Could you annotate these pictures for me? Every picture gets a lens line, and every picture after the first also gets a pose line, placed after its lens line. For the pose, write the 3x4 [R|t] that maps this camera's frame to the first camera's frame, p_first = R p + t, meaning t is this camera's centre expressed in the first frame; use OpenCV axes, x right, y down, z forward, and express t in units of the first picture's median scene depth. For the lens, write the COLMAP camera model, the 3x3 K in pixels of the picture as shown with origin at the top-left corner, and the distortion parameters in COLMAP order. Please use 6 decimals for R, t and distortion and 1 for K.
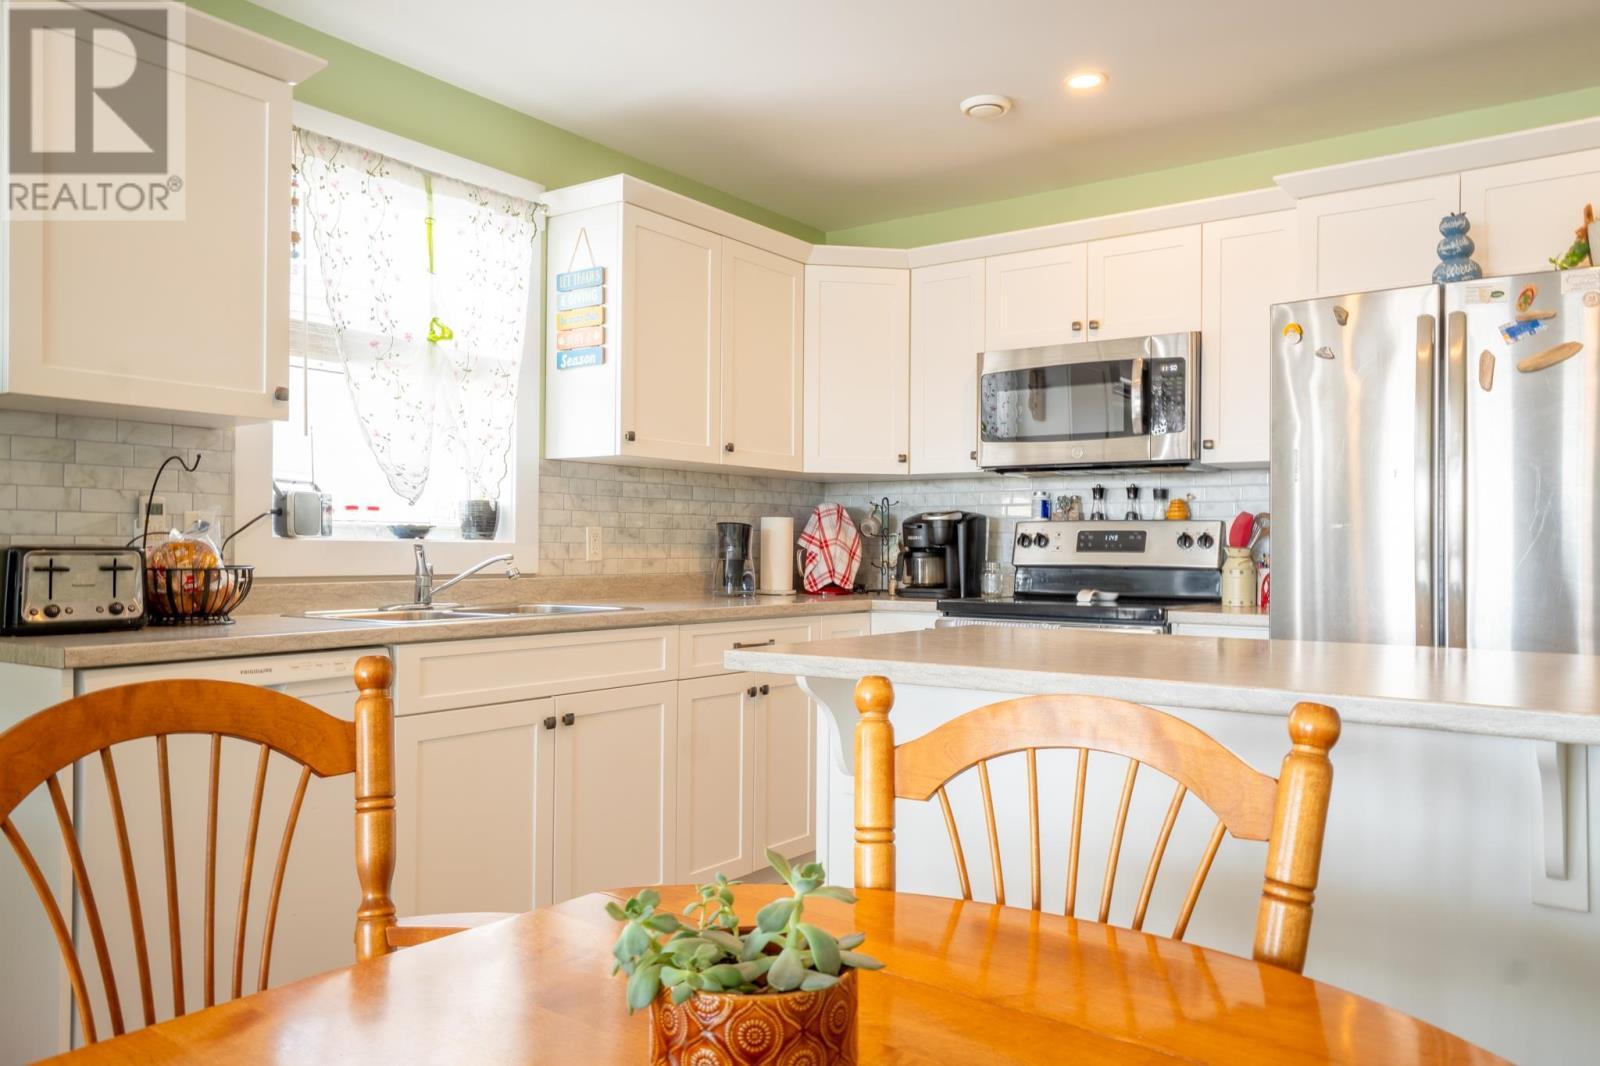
lens RADIAL K [[1161.6, 0, 809.0], [0, 1161.6, 534.9], [0, 0, 1]] dist [0.026808, 0.017541]
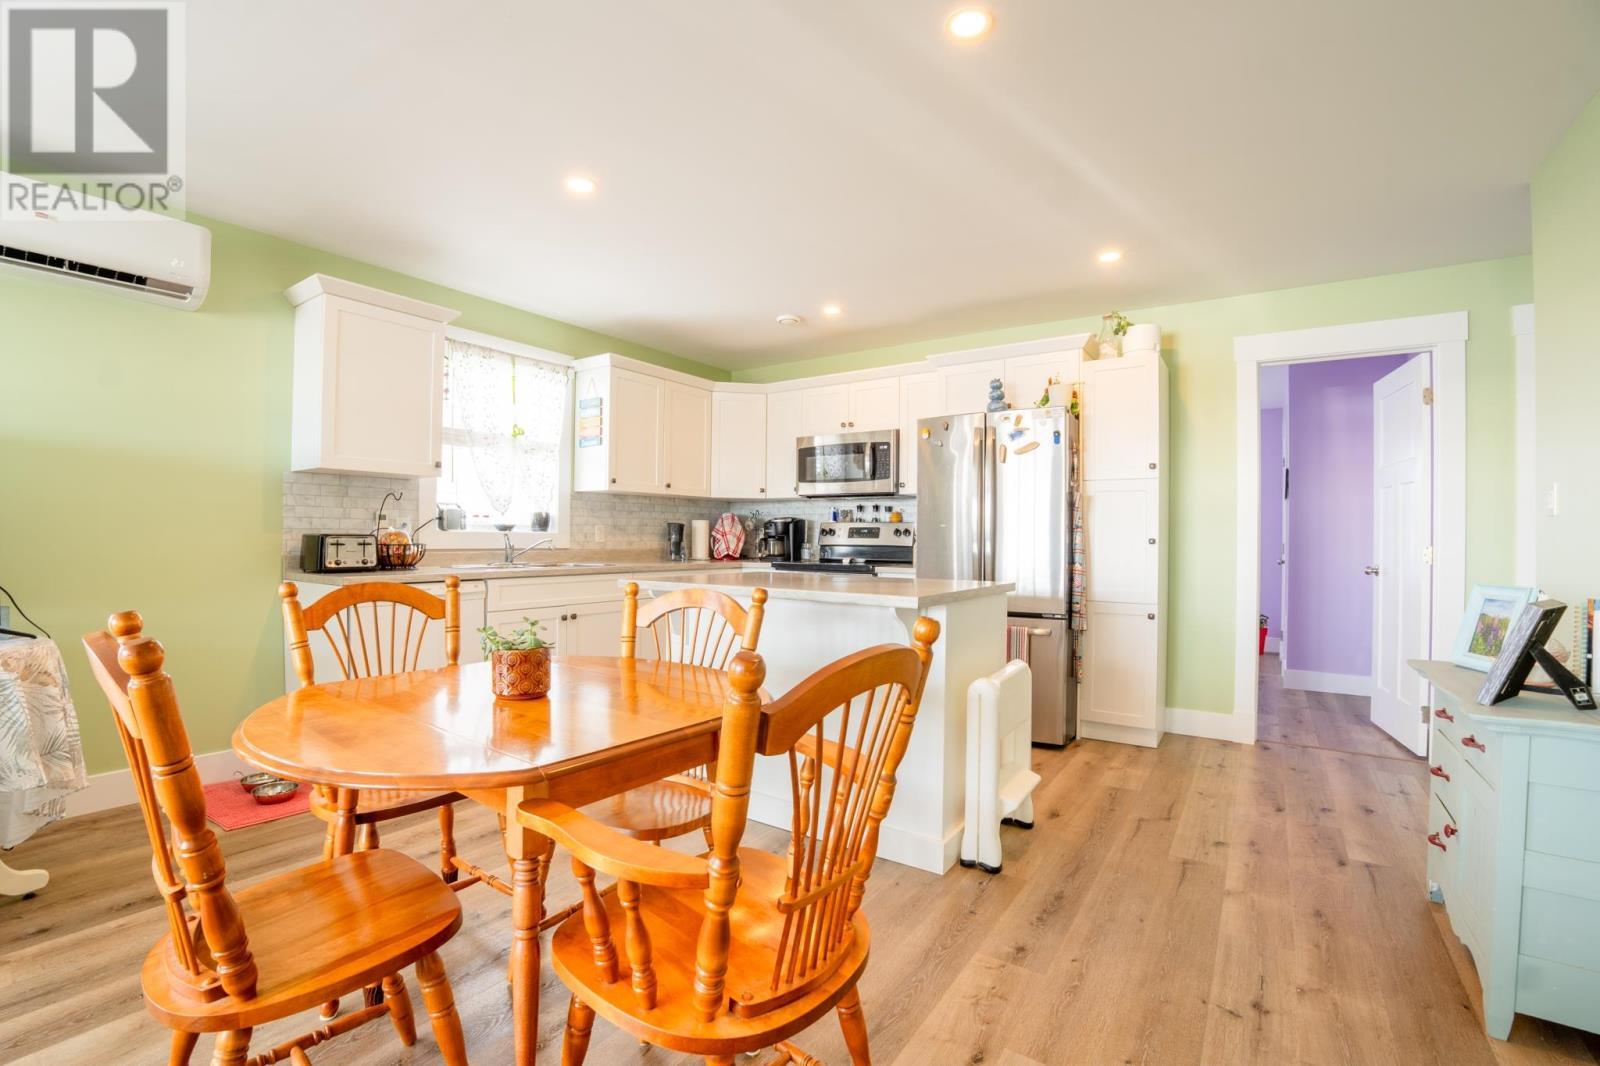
lens RADIAL K [[701.8, 0, 793.3], [0, 701.8, 533.1], [0, 0, 1]] dist [-0.039411, 0.000536]
pose [[0.999943, 0.001368, 0.010573, 0.135063], [-0.001437, 0.999978, 0.006443, -0.001443], [-0.010564, -0.006458, 0.999923, -0.207114]]
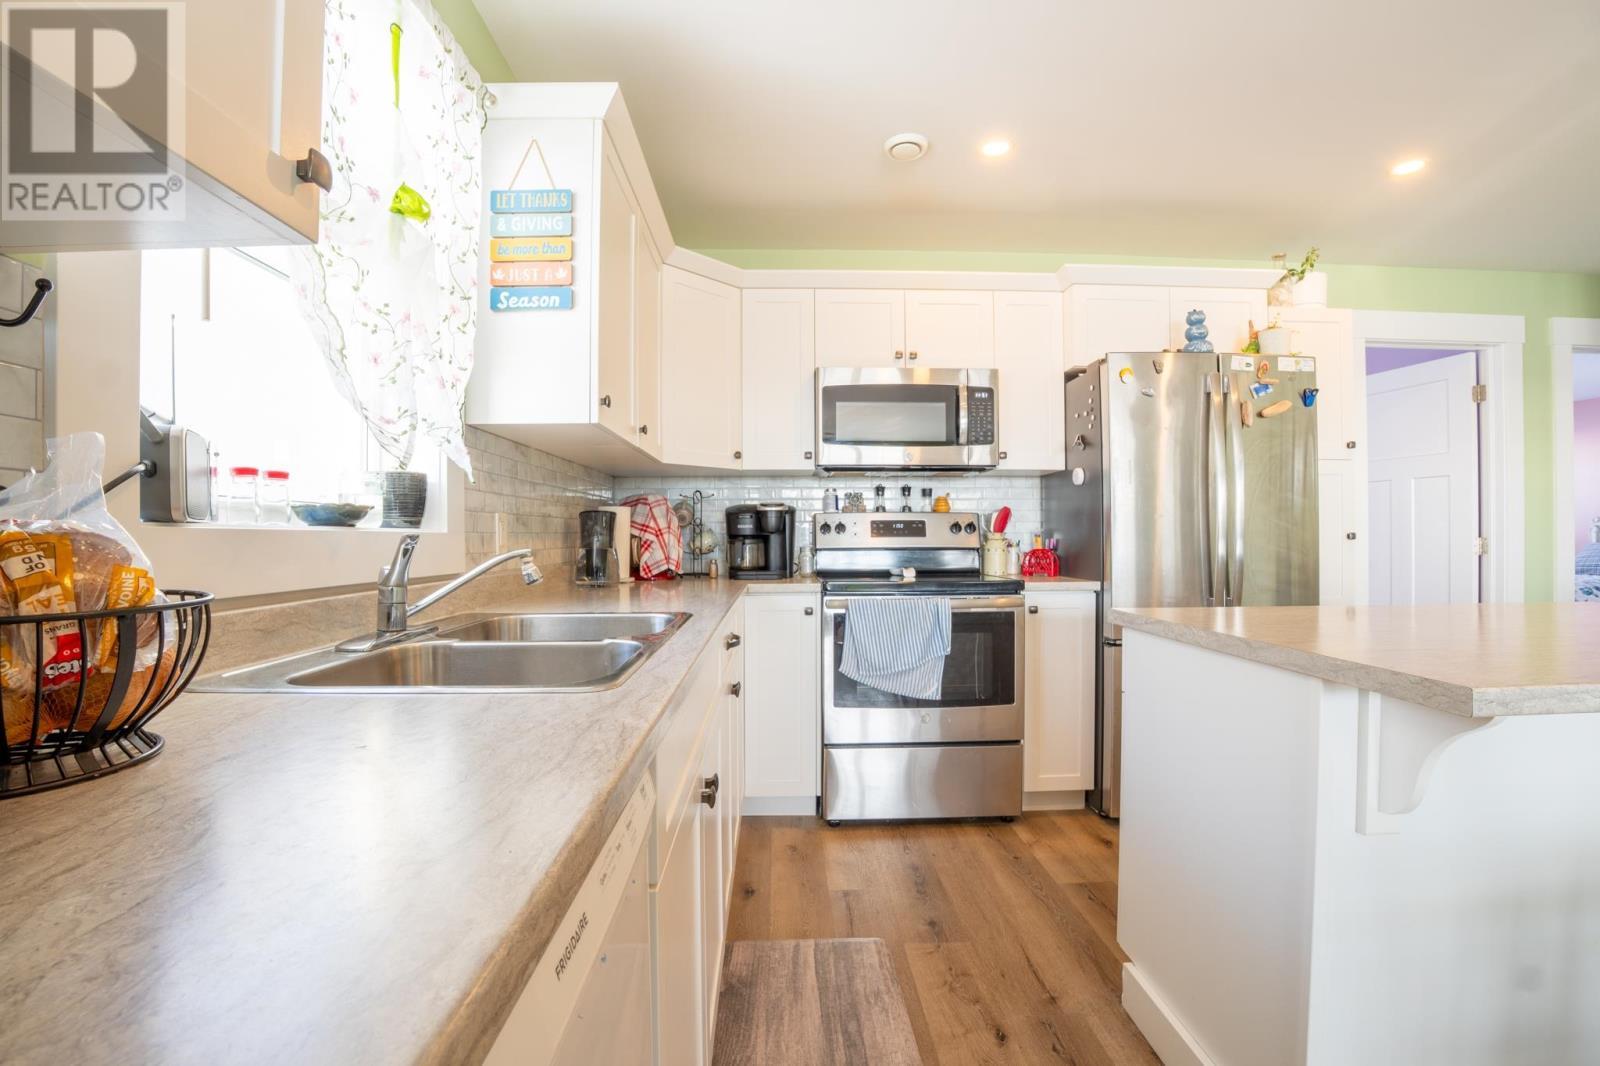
lens RADIAL K [[701.8, 0, 794.6], [0, 701.8, 527.6], [0, 0, 1]] dist [-0.039411, 0.000536]
pose [[0.799385, -0.003132, 0.600811, -0.316323], [0.002936, 0.999995, 0.001307, 0.003432], [-0.600812, 0.000719, 0.799390, 0.482094]]
